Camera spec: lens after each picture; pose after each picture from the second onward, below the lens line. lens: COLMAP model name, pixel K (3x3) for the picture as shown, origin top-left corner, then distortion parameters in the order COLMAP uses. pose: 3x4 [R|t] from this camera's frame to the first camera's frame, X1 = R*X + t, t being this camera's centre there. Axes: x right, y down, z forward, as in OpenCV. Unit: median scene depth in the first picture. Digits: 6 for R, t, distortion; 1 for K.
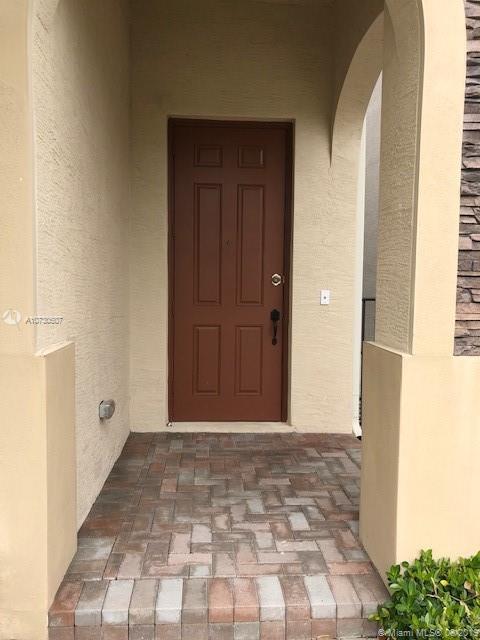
lens RADIAL K [[512.4, 0, 240.0], [0, 512.4, 320.0], [0, 0, 1]] dist [0.026718, -0.008638]
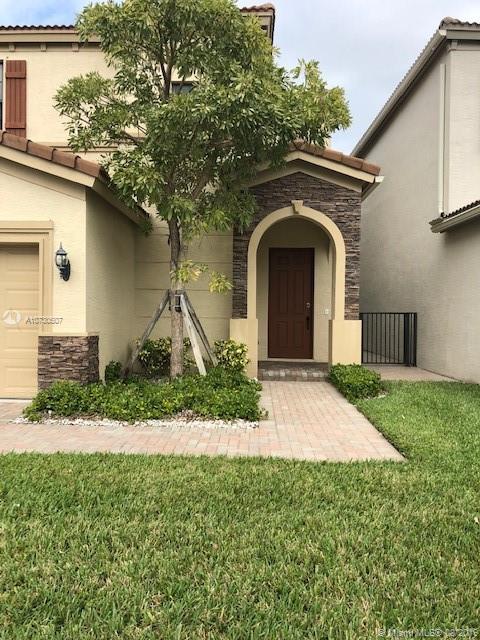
lens RADIAL K [[512.4, 0, 240.0], [0, 512.4, 320.0], [0, 0, 1]] dist [0.026718, -0.008638]
pose [[0.996621, -0.001682, -0.082126, -0.069028], [-0.003402, 0.998087, -0.061734, 0.172318], [0.082073, 0.061804, 0.994708, -1.772762]]
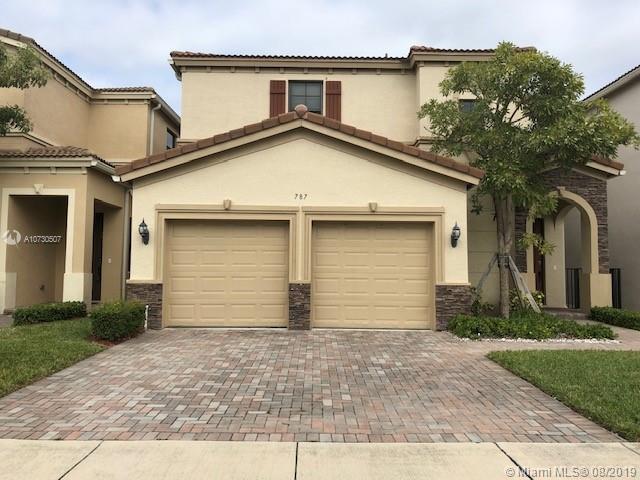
lens RADIAL K [[512.4, 0, 320.0], [0, 512.4, 240.0], [0, 0, 1]] dist [0.026718, -0.008638]
pose [[0.999142, -0.006278, -0.040936, -1.319323], [0.000965, 0.991704, -0.128537, 0.224845], [0.041403, 0.128388, 0.990859, -2.635393]]
